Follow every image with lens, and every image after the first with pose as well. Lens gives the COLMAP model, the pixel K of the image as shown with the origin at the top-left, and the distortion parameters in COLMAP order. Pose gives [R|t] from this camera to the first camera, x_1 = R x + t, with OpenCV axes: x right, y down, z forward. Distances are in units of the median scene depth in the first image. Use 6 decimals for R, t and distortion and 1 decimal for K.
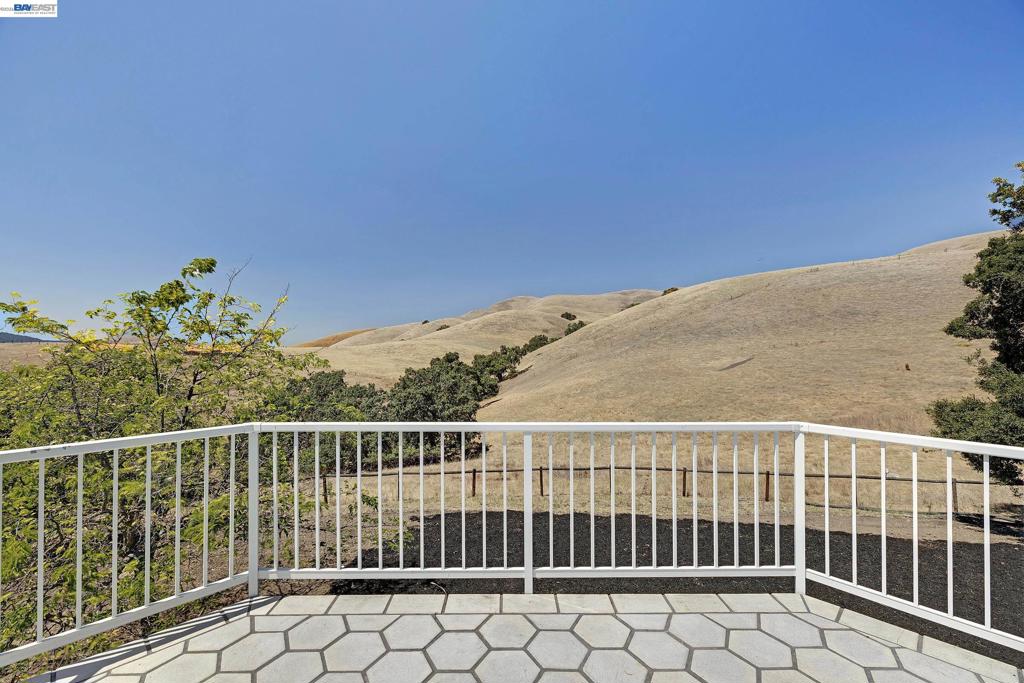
lens RADIAL K [[430.8, 0, 508.5], [0, 430.8, 341.8], [0, 0, 1]] dist [0.001802, 0.000215]
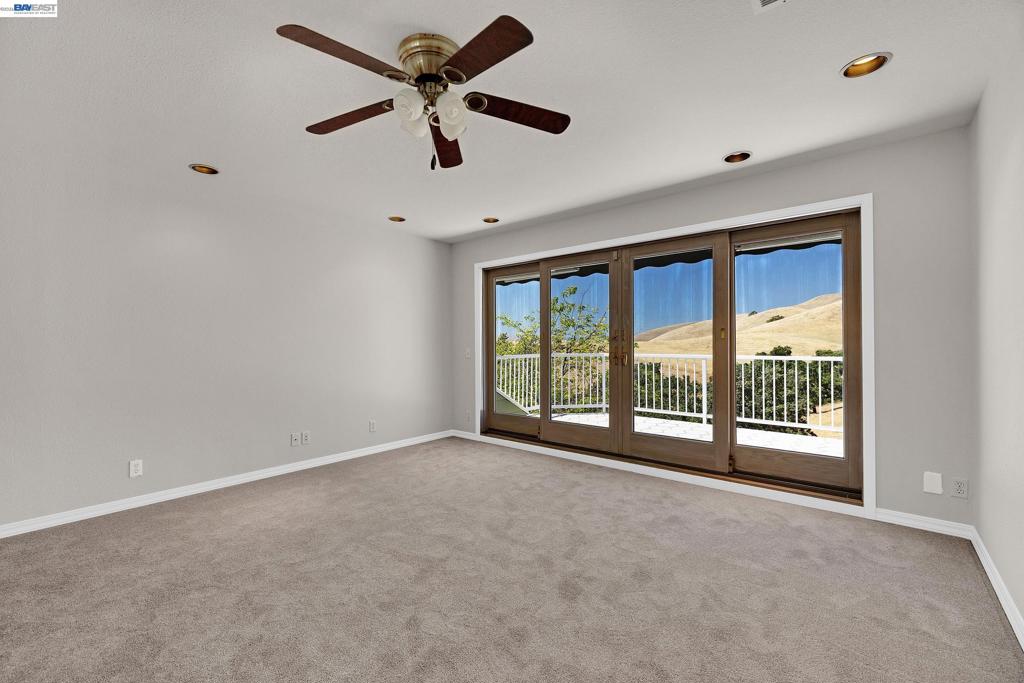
lens RADIAL K [[430.8, 0, 509.5], [0, 430.8, 340.4], [0, 0, 1]] dist [0.001802, 0.000215]
pose [[0.760392, -0.006470, -0.649433, 0.261027], [0.012090, 0.999918, 0.004193, 0.025650], [0.649352, -0.011040, 0.760408, -0.520055]]
